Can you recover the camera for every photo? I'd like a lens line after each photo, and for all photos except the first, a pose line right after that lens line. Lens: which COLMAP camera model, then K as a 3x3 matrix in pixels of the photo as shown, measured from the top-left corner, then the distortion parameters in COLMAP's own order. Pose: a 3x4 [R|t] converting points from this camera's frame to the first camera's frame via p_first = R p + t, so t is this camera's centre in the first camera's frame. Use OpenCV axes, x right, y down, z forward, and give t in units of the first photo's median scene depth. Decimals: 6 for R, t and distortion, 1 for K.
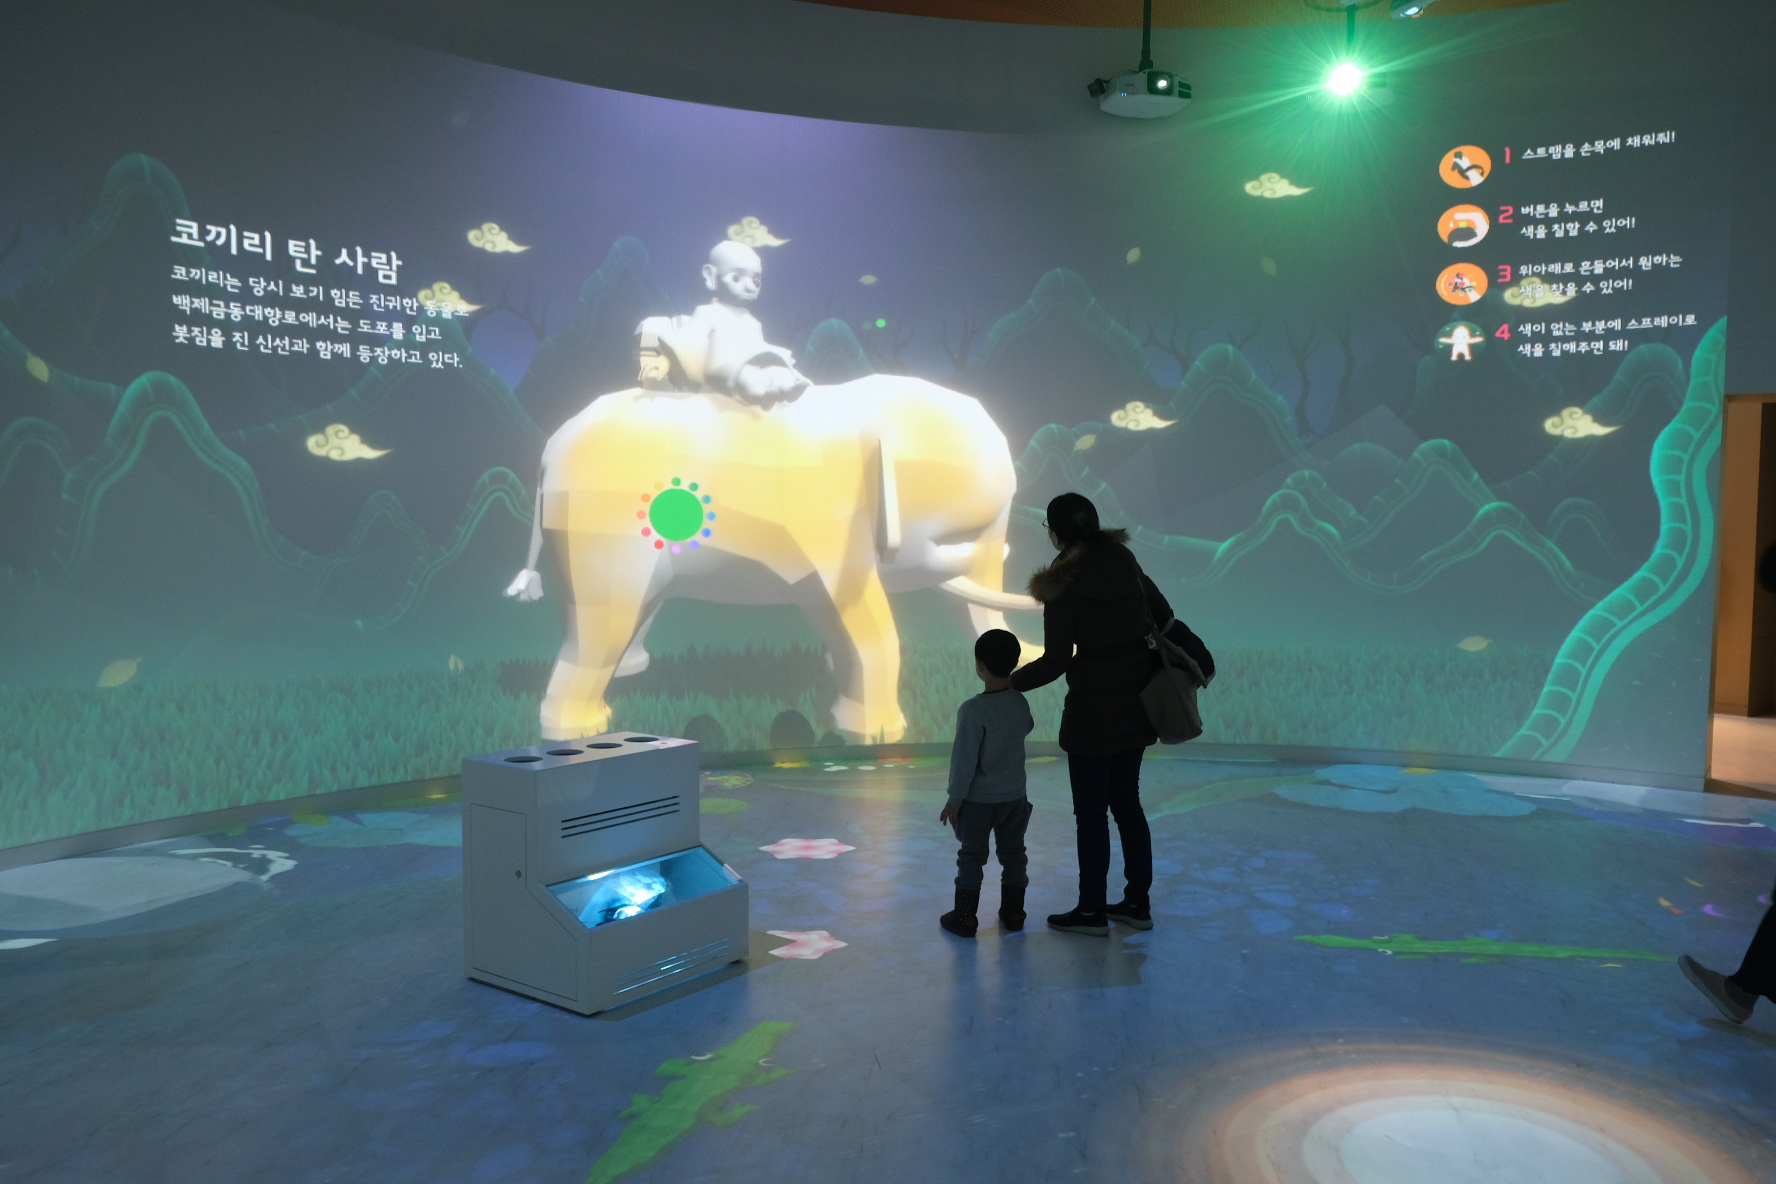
lens RADIAL K [[1355.0, 0, 888.6], [0, 1355.0, 587.1], [0, 0, 1]] dist [-0.047231, 0.035519]
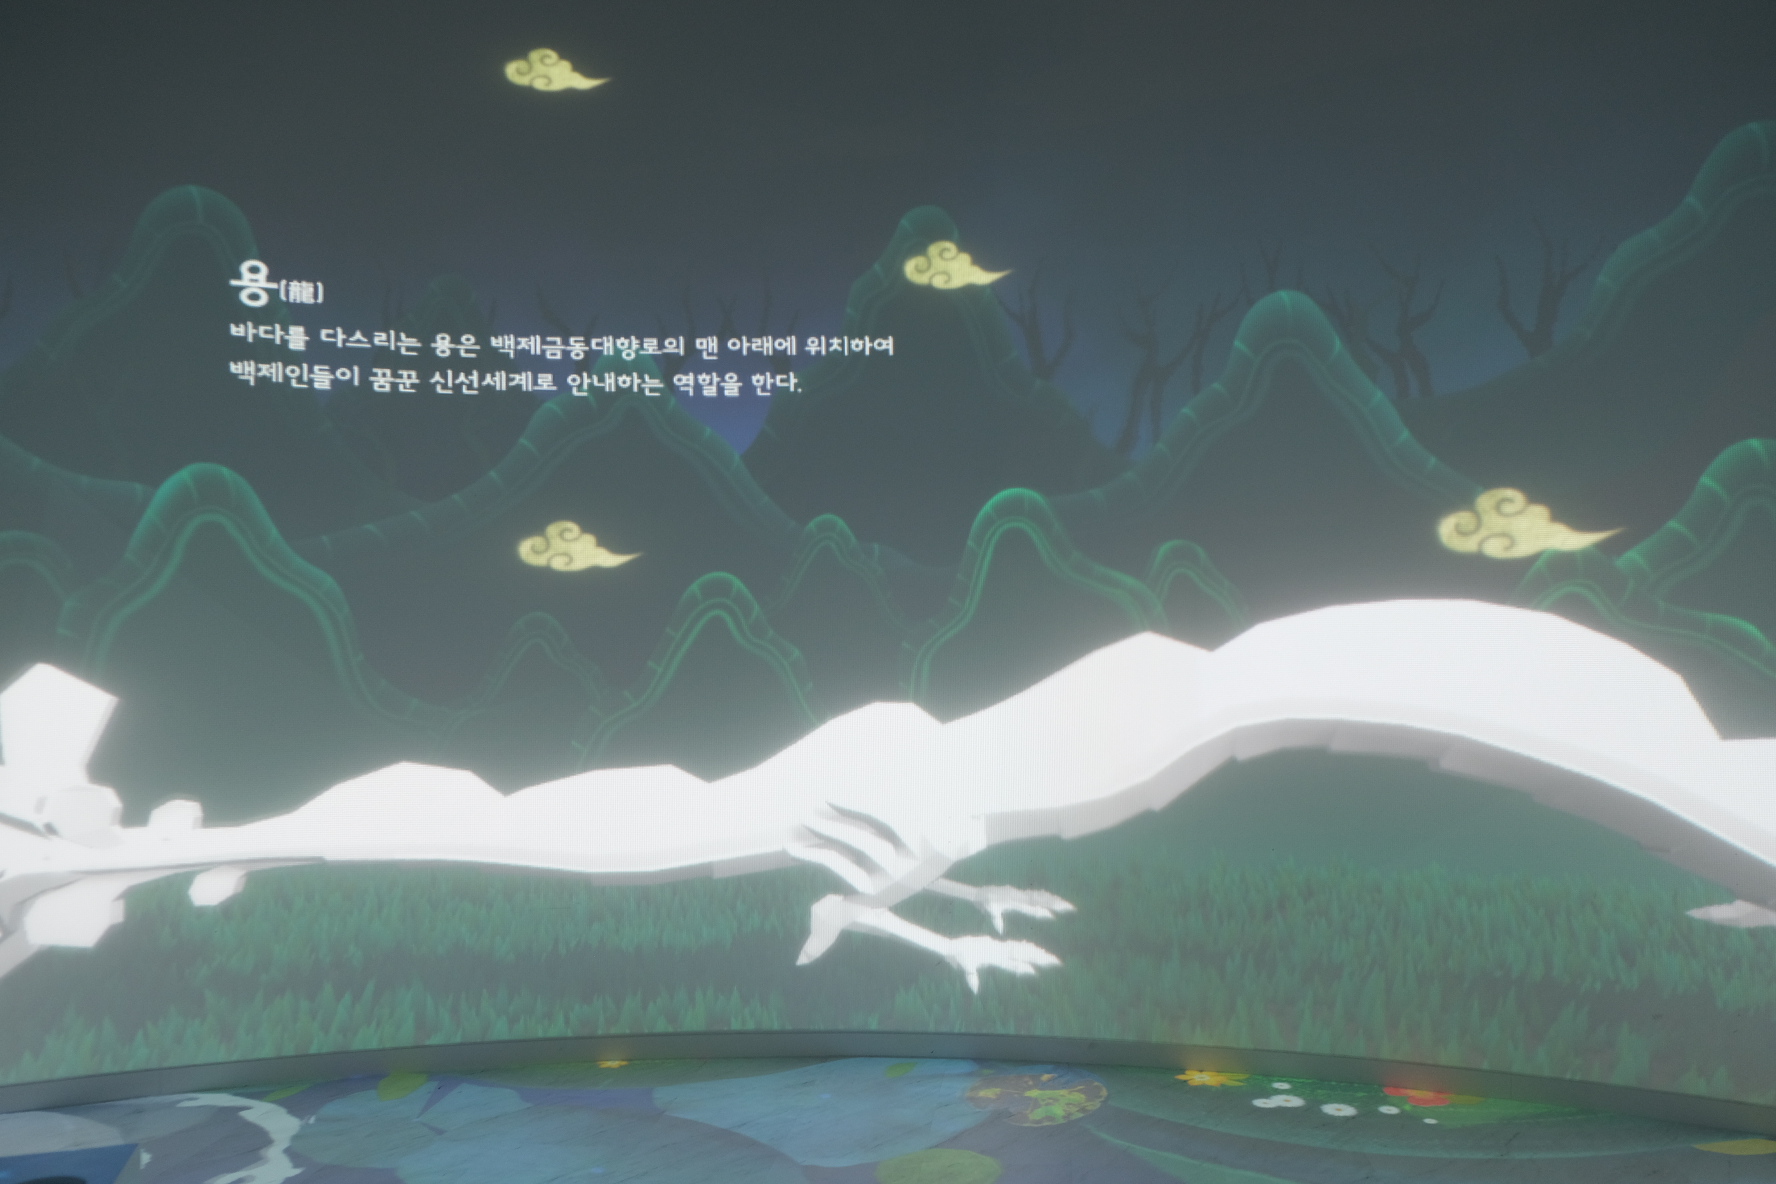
lens RADIAL K [[1355.0, 0, 899.1], [0, 1355.0, 596.2], [0, 0, 1]] dist [-0.047231, 0.035519]
pose [[0.809771, -0.030015, -0.585978, 0.190793], [-0.013900, 0.997429, -0.070299, -0.033838], [0.586582, 0.065071, 0.807272, 0.552605]]
